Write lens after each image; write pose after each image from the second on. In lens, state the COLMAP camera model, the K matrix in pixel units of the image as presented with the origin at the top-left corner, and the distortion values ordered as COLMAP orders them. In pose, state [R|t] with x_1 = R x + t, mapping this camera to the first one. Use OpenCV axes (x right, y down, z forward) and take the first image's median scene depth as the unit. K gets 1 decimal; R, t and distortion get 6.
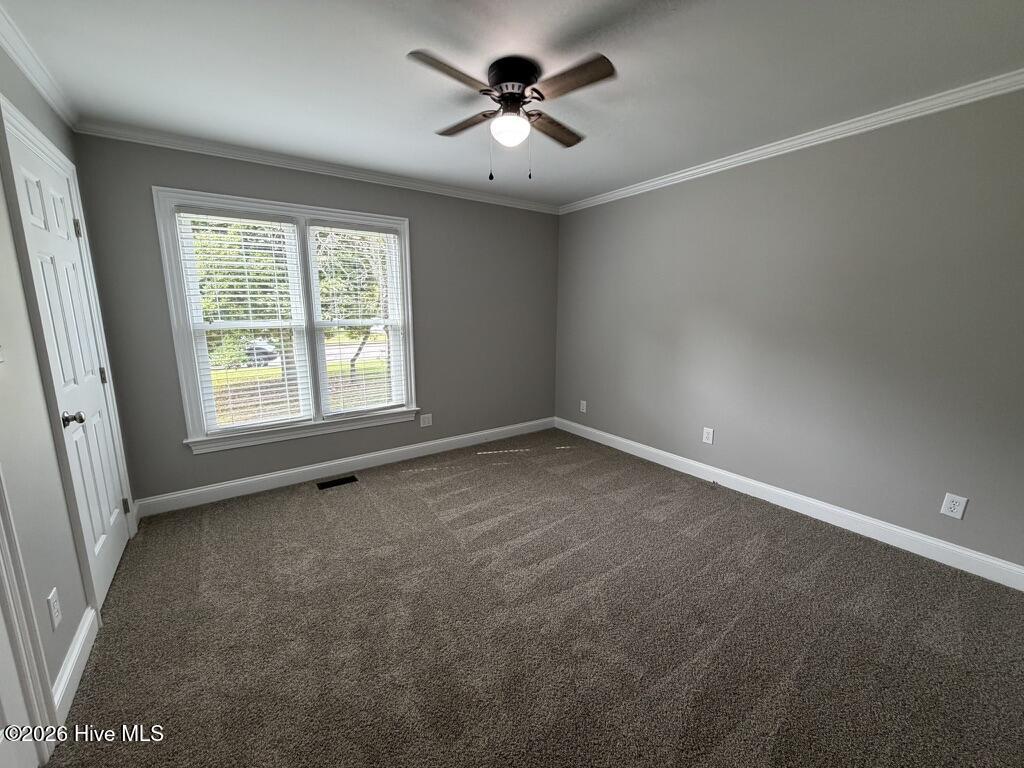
lens RADIAL K [[411.1, 0, 512.6], [0, 411.1, 385.7], [0, 0, 1]] dist [0.003386, -0.000549]
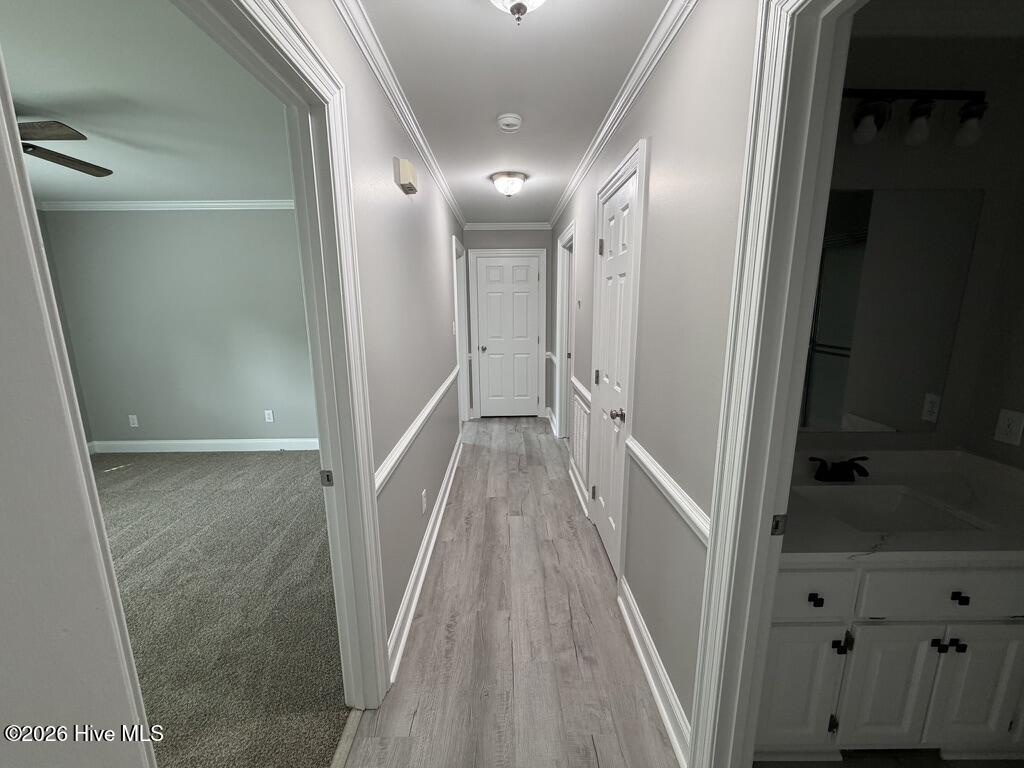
lens RADIAL K [[411.1, 0, 507.9], [0, 411.1, 381.2], [0, 0, 1]] dist [0.003386, -0.000549]
pose [[0.578289, -0.155538, 0.800868, -0.135047], [0.157532, 0.984472, 0.077446, 0.040222], [-0.800478, 0.081376, 0.593812, -0.470167]]
